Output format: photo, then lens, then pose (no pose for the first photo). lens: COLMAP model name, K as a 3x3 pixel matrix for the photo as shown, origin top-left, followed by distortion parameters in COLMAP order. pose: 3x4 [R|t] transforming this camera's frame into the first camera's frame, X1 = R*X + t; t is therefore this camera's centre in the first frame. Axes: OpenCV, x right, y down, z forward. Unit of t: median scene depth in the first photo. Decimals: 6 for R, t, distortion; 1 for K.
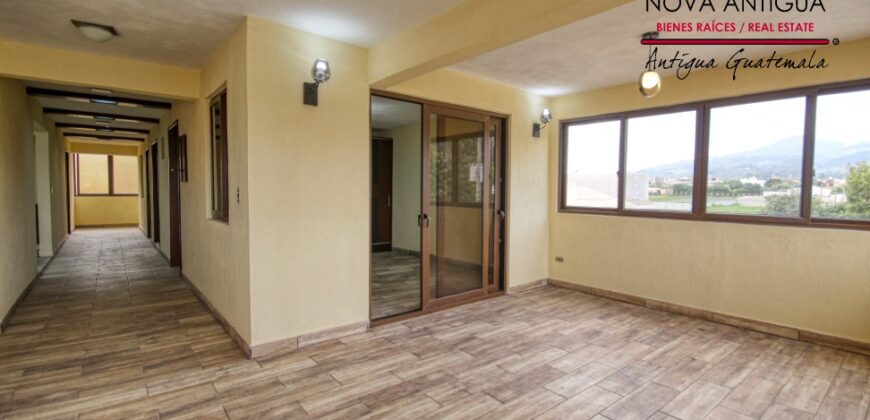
lens RADIAL K [[395.1, 0, 436.5], [0, 395.1, 211.3], [0, 0, 1]] dist [-0.003381, -0.000664]
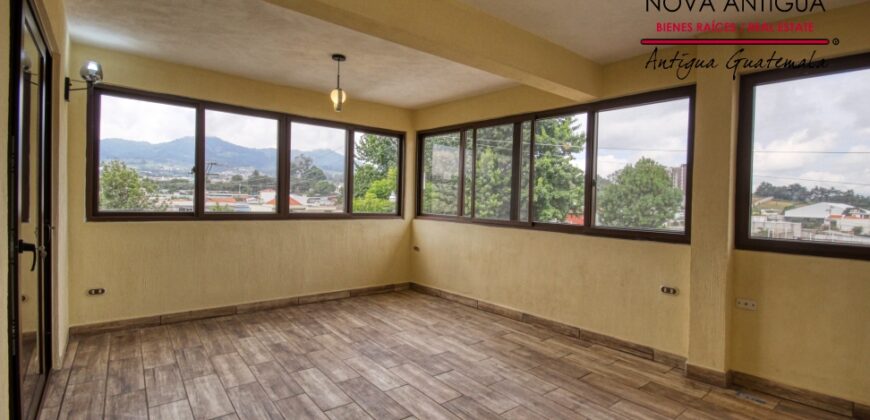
lens RADIAL K [[417.8, 0, 435.6], [0, 417.8, 208.1], [0, 0, 1]] dist [0.004598, 0.000272]
pose [[0.000470, -0.029342, 0.999569, -0.564850], [0.026200, 0.999227, 0.029319, -0.035872], [-0.999657, 0.026175, 0.001239, 0.619081]]
